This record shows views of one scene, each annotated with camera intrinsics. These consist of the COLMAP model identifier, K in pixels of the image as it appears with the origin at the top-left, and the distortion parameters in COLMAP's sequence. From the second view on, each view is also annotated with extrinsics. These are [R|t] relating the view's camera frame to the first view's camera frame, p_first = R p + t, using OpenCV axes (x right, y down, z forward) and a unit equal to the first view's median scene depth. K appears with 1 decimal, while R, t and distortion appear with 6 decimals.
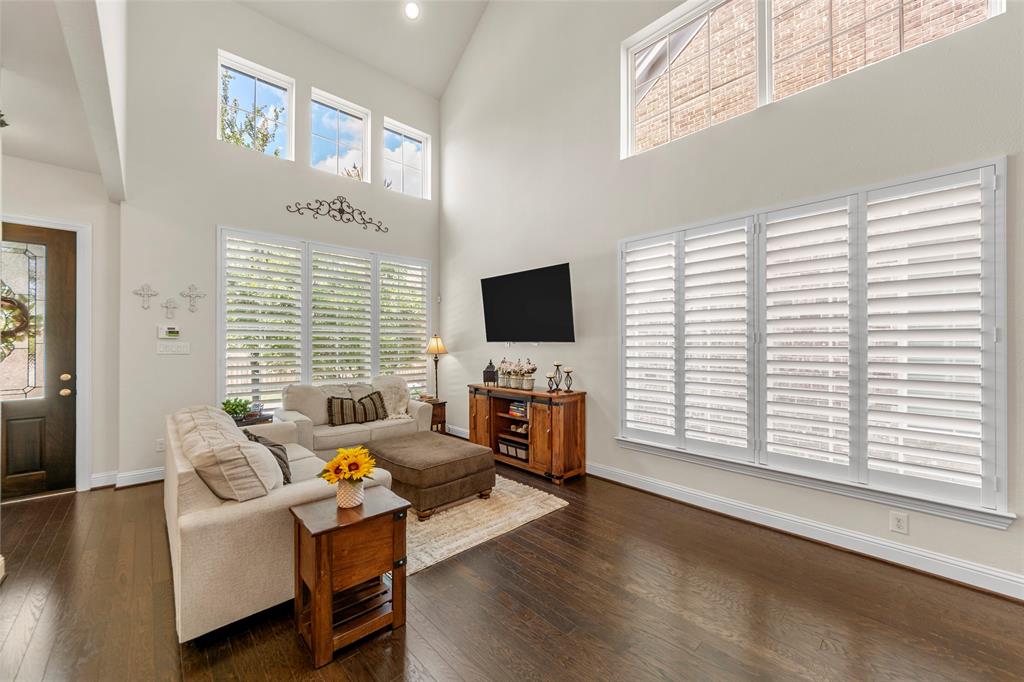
lens RADIAL K [[388.5, 0, 513.9], [0, 388.5, 343.1], [0, 0, 1]] dist [-0.004377, 0.000177]
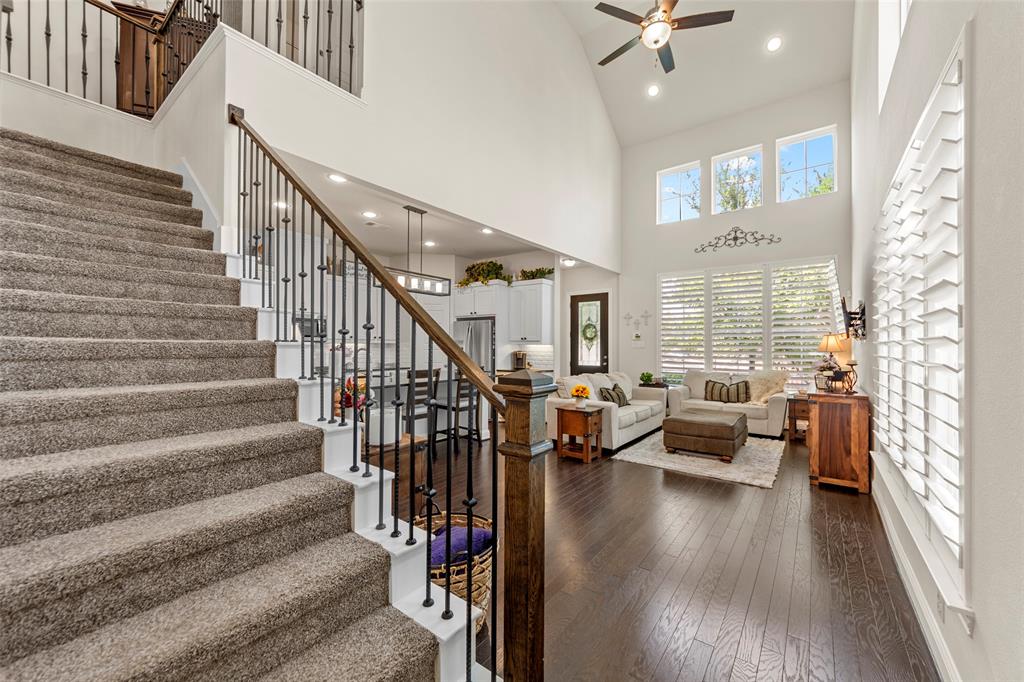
lens RADIAL K [[388.5, 0, 514.5], [0, 388.5, 341.8], [0, 0, 1]] dist [-0.004377, 0.000177]
pose [[0.156492, -0.007102, -0.987654, 0.909970], [0.001254, 0.999975, -0.006992, 0.010990], [0.987678, -0.000144, 0.156497, 0.103857]]
